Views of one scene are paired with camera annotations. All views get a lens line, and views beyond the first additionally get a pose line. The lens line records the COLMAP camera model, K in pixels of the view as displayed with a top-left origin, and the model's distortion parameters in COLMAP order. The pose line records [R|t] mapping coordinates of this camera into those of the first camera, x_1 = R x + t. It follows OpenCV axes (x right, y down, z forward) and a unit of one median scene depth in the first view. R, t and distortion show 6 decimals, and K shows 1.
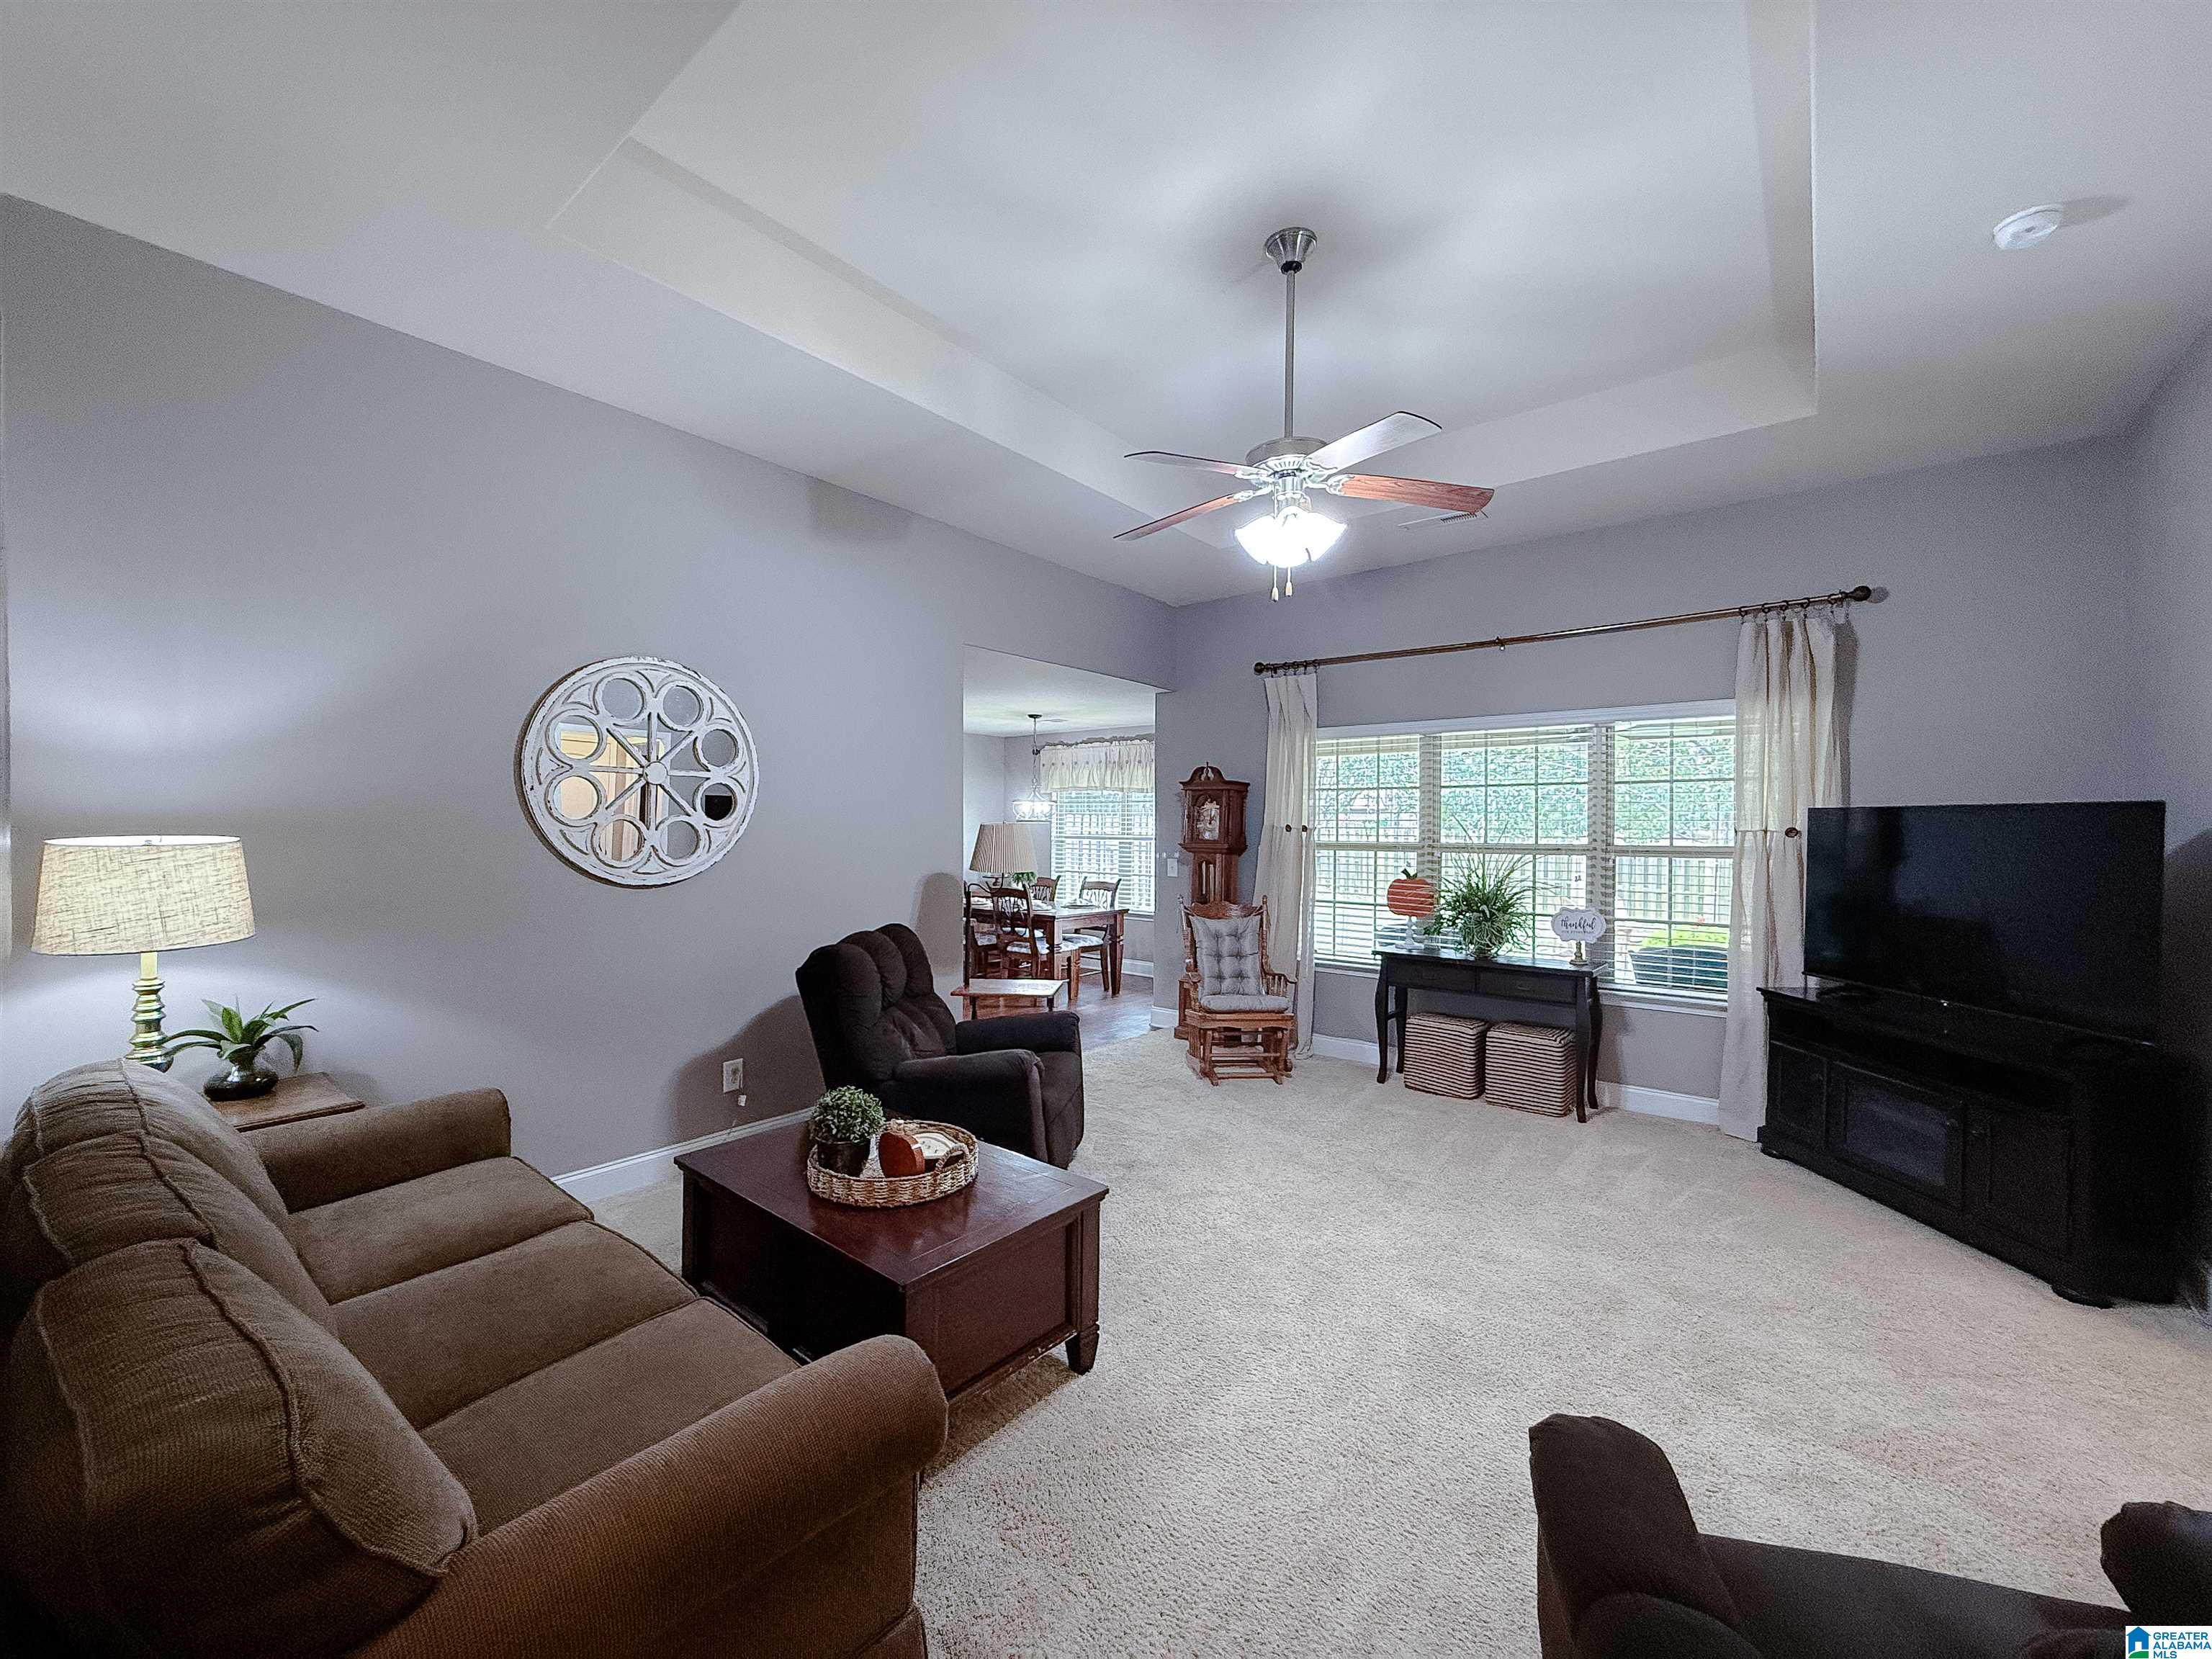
lens RADIAL K [[876.6, 0, 1106.0], [0, 876.6, 829.5], [0, 0, 1]] dist [0.000823, -0.000333]
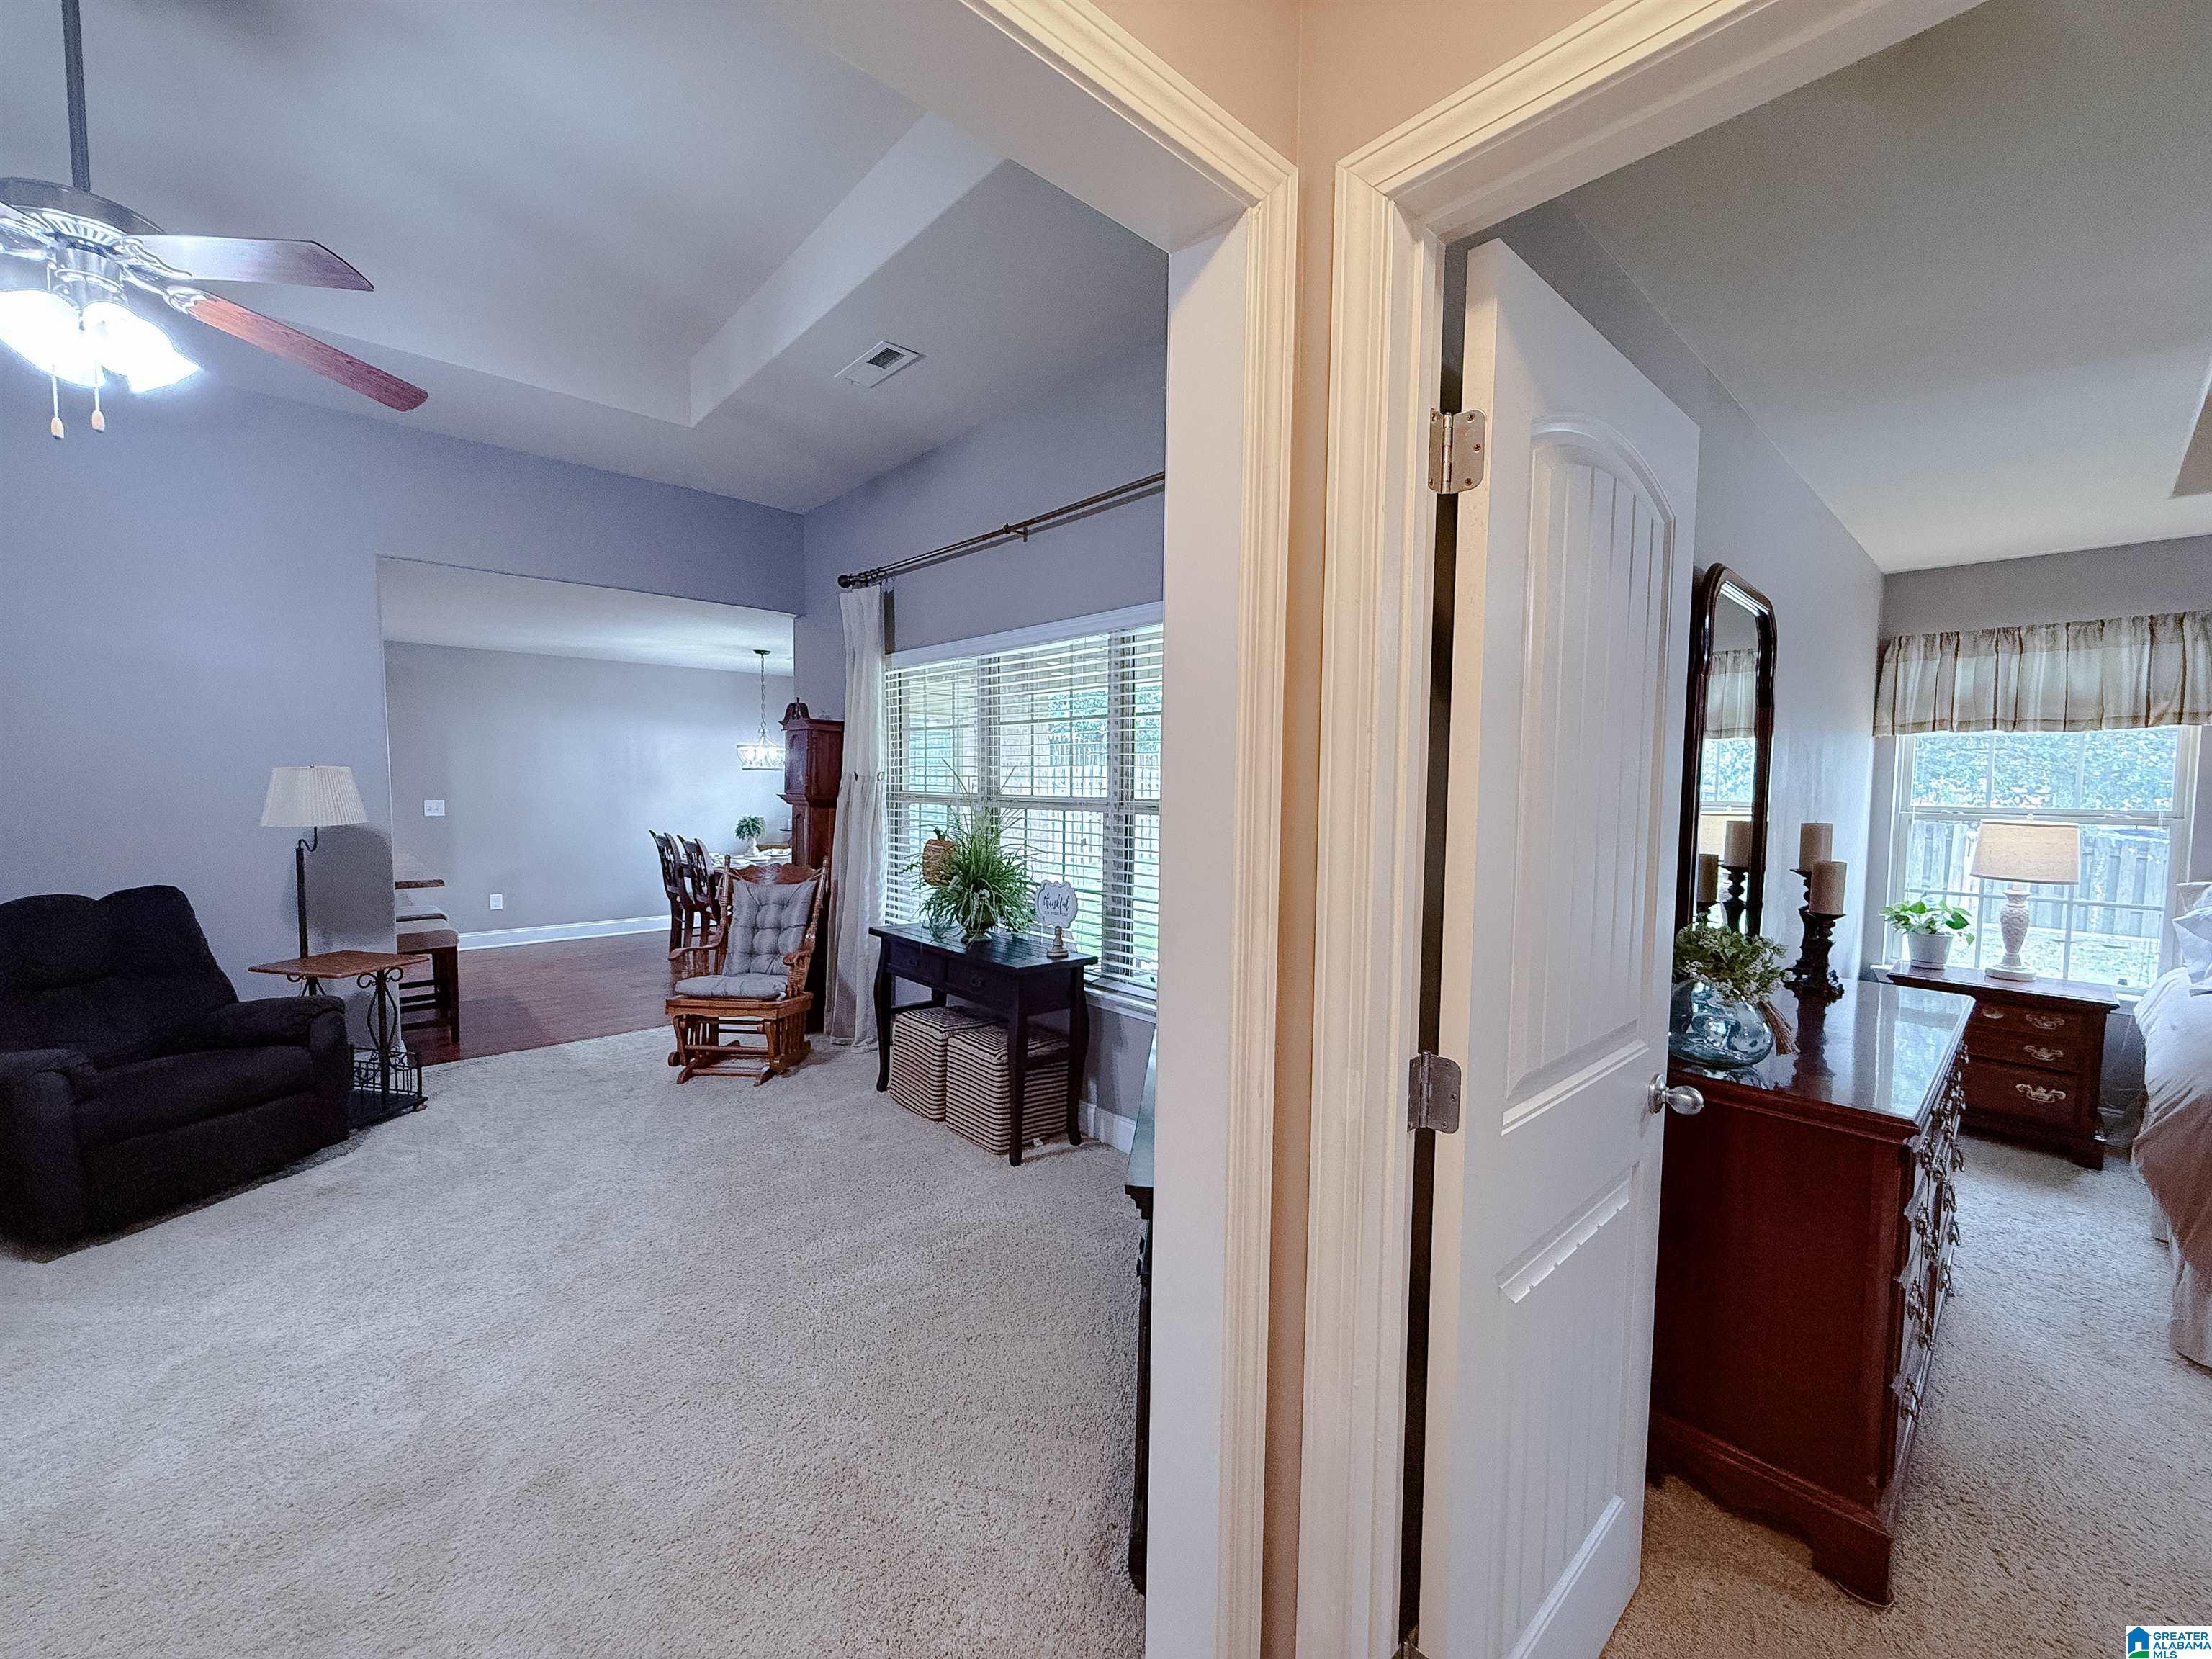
lens RADIAL K [[876.6, 0, 1106.0], [0, 876.6, 829.5], [0, 0, 1]] dist [0.000823, -0.000333]
pose [[0.988663, 0.012717, -0.149612, 0.671022], [-0.004639, 0.998518, 0.054217, 0.003341], [0.150080, -0.052908, 0.987257, 0.257054]]
